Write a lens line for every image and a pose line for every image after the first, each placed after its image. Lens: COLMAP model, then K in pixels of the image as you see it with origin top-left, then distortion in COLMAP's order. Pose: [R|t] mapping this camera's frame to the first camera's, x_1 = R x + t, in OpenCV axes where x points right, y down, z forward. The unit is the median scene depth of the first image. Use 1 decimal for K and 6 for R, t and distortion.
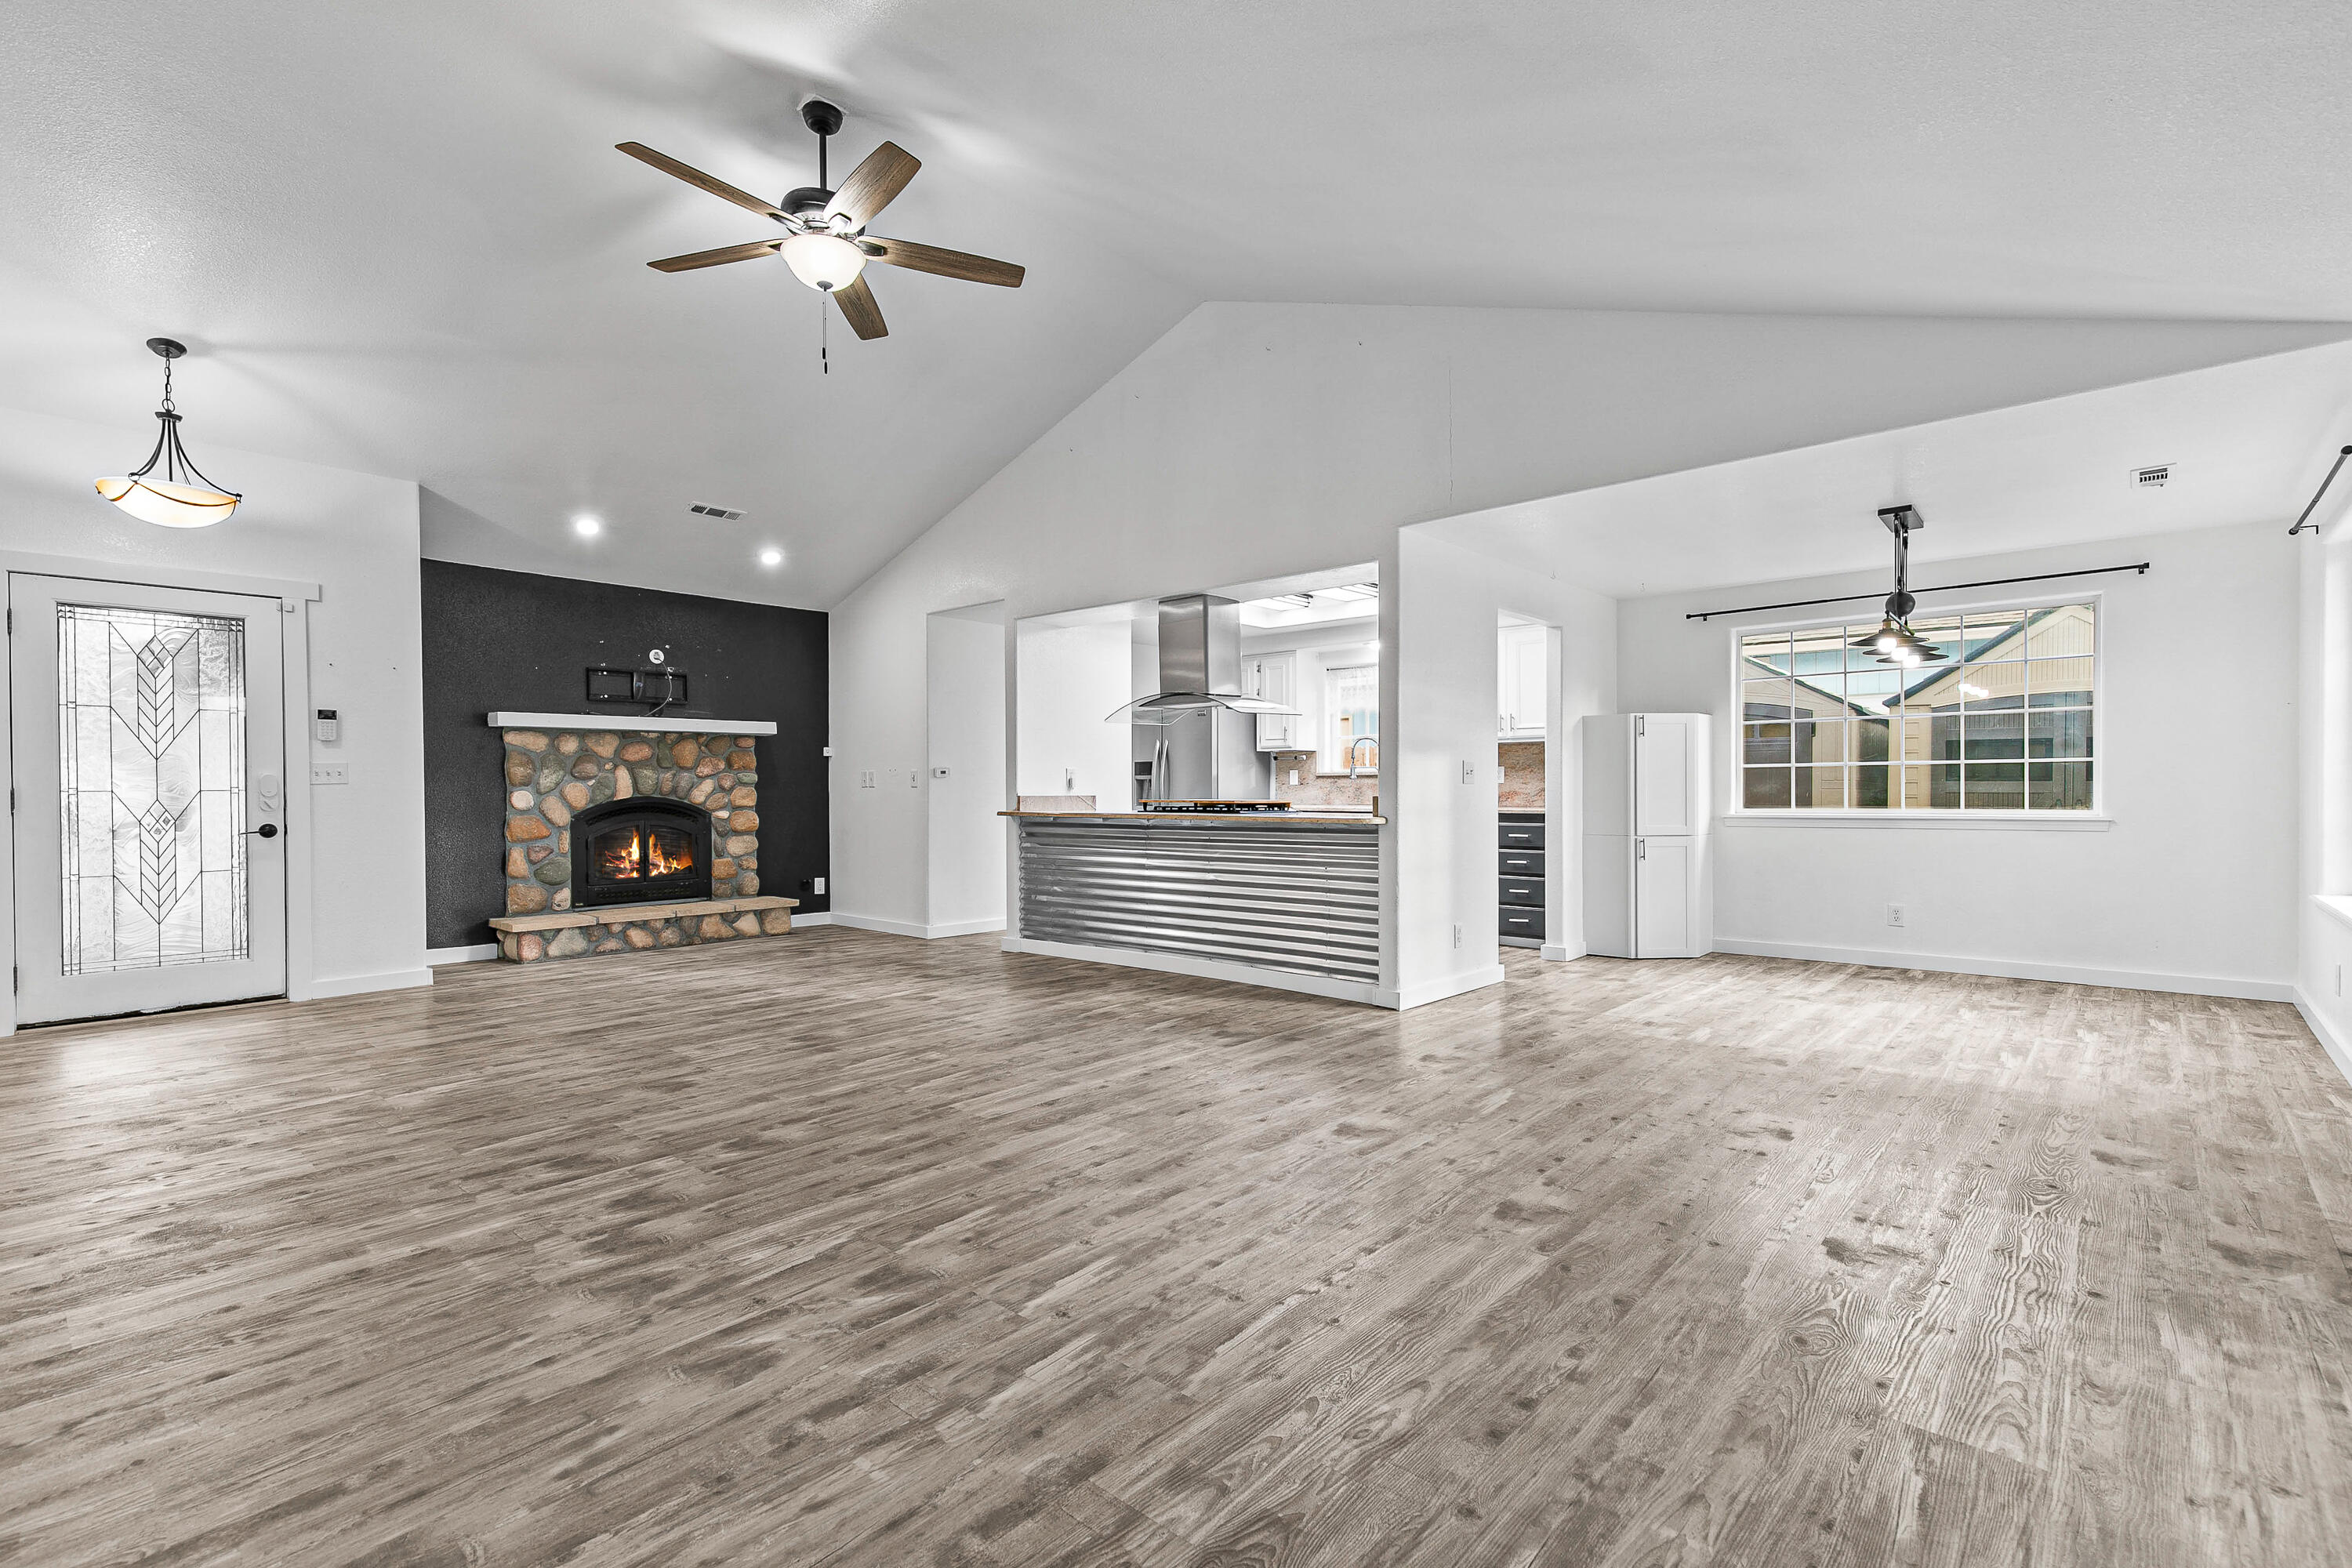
lens RADIAL K [[1084.4, 0, 1167.8], [0, 1084.4, 790.0], [0, 0, 1]] dist [0.009368, -0.001065]
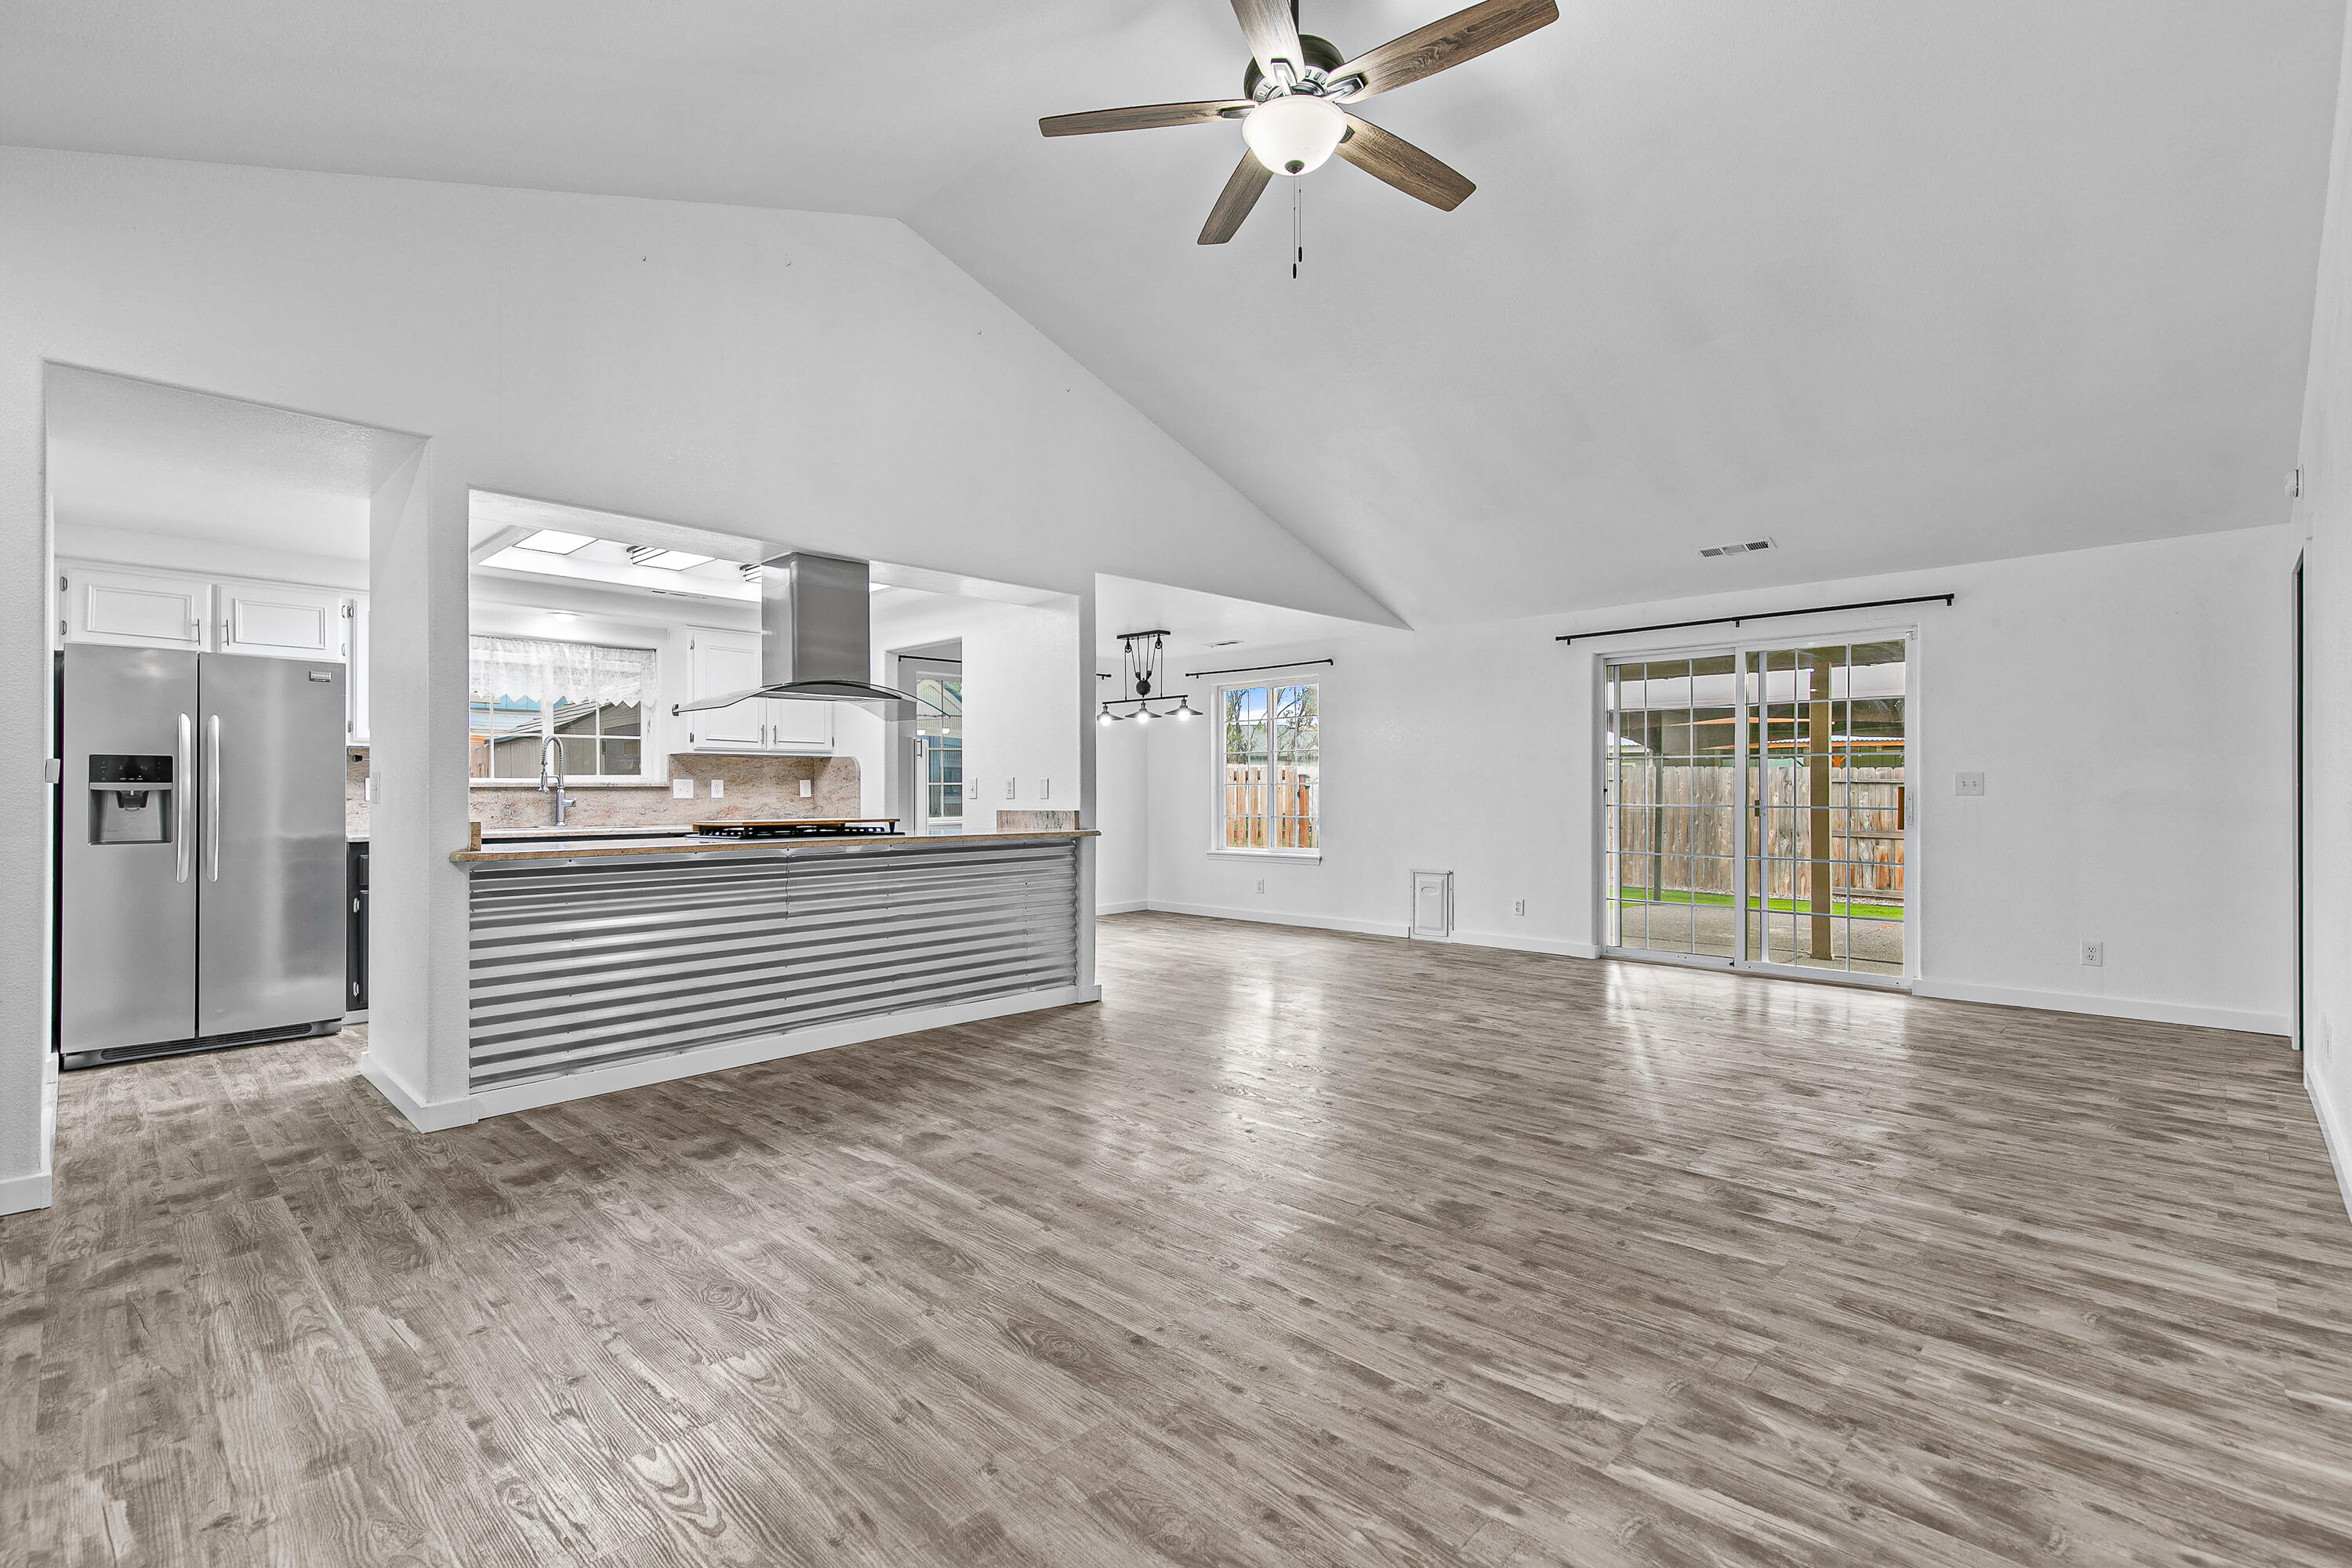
lens RADIAL K [[1084.4, 0, 1179.7], [0, 1084.4, 793.8], [0, 0, 1]] dist [0.009368, -0.001065]
pose [[0.018827, 0.001748, 0.999821, -0.659951], [0.005480, 0.999983, -0.001851, -0.006633], [-0.999808, 0.005514, 0.018817, 0.645294]]
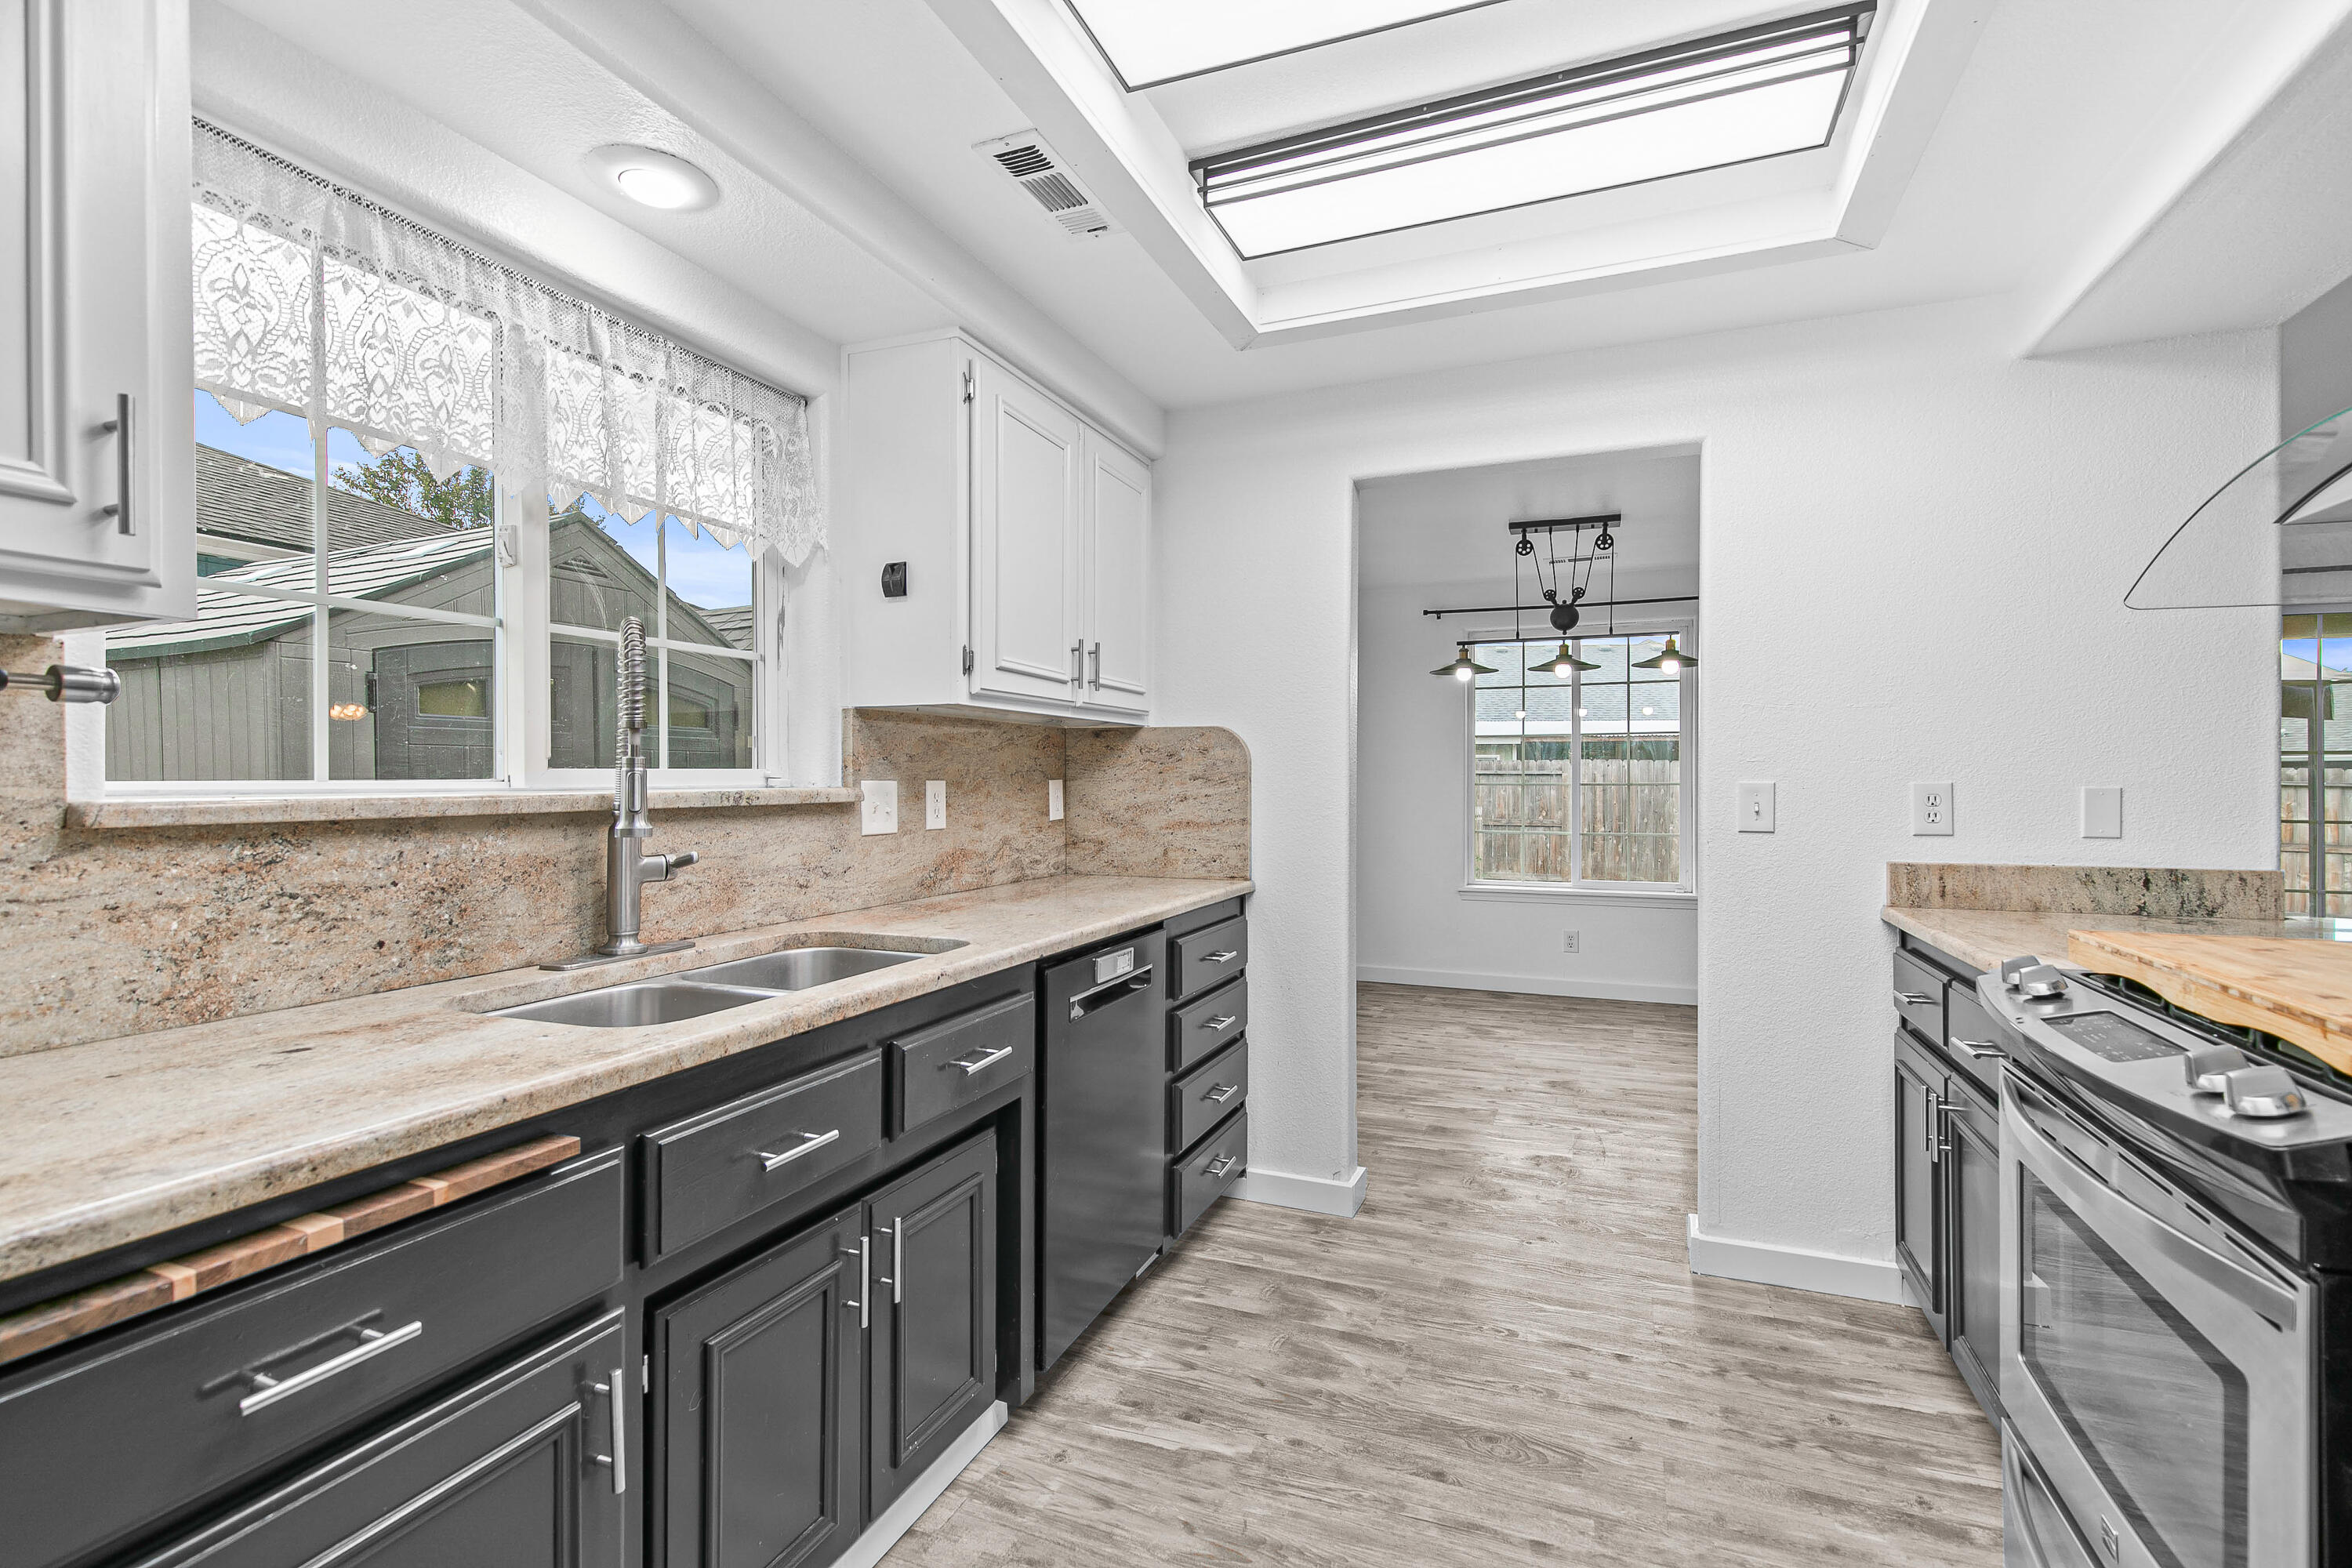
lens RADIAL K [[1084.4, 0, 1190.5], [0, 1084.4, 778.7], [0, 0, 1]] dist [0.009368, -0.001065]
pose [[-0.376666, 0.006673, 0.926325, -0.049662], [0.006686, 0.999968, -0.004485, -0.022178], [-0.926325, 0.004504, -0.376698, 1.147880]]
